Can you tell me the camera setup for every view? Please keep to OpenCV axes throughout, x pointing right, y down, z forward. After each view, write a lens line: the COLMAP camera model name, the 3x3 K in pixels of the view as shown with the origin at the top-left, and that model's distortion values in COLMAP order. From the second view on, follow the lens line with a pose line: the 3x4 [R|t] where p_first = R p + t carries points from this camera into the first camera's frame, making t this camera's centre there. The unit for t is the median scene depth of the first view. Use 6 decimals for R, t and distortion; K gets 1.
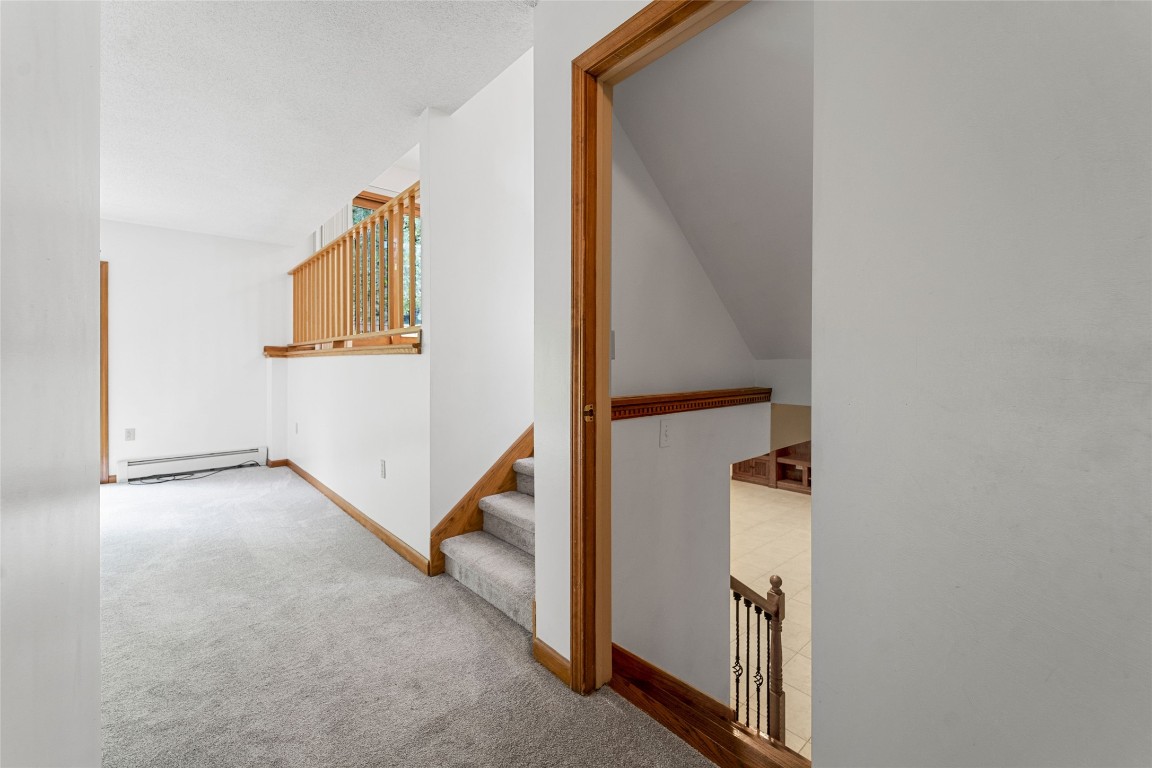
lens RADIAL K [[471.1, 0, 575.9], [0, 471.1, 361.7], [0, 0, 1]] dist [-0.000429, -0.000817]
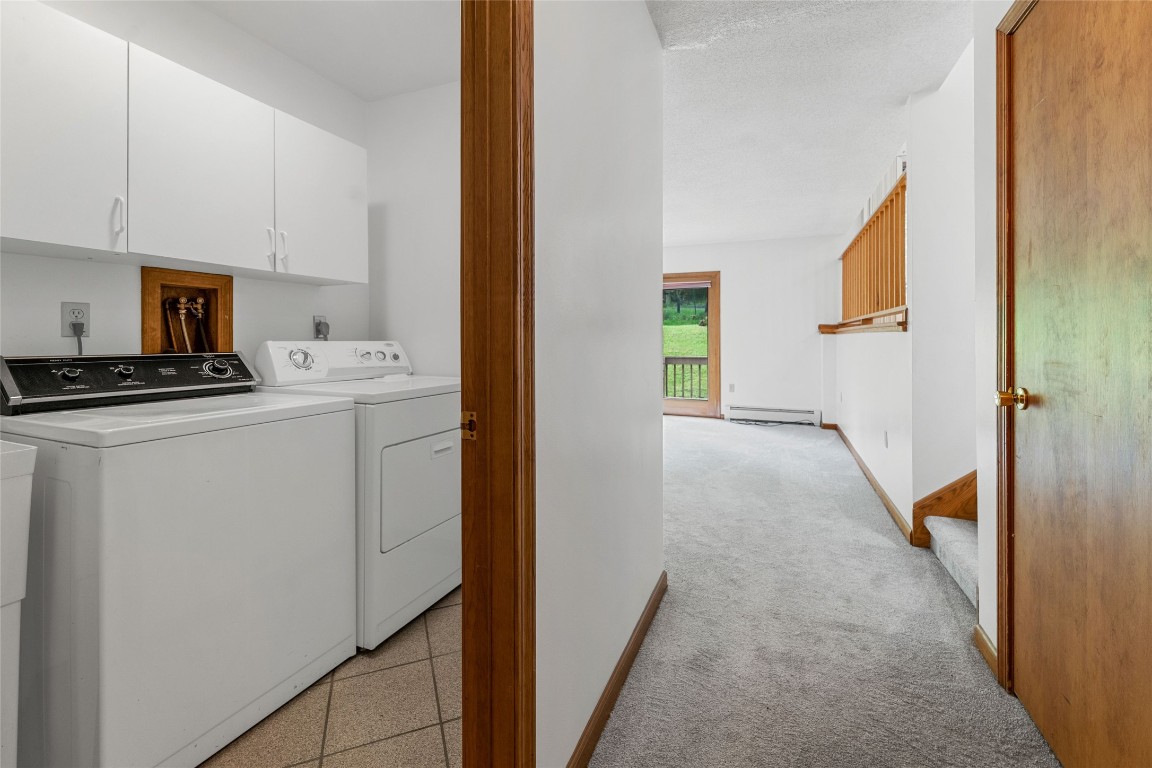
lens RADIAL K [[479.4, 0, 571.3], [0, 479.4, 353.0], [0, 0, 1]] dist [-0.000714, -0.000130]
pose [[0.424270, 0.030894, -0.905009, 0.320943], [-0.000094, 0.999419, 0.034073, -0.005250], [0.905536, -0.014371, 0.424026, -0.127202]]
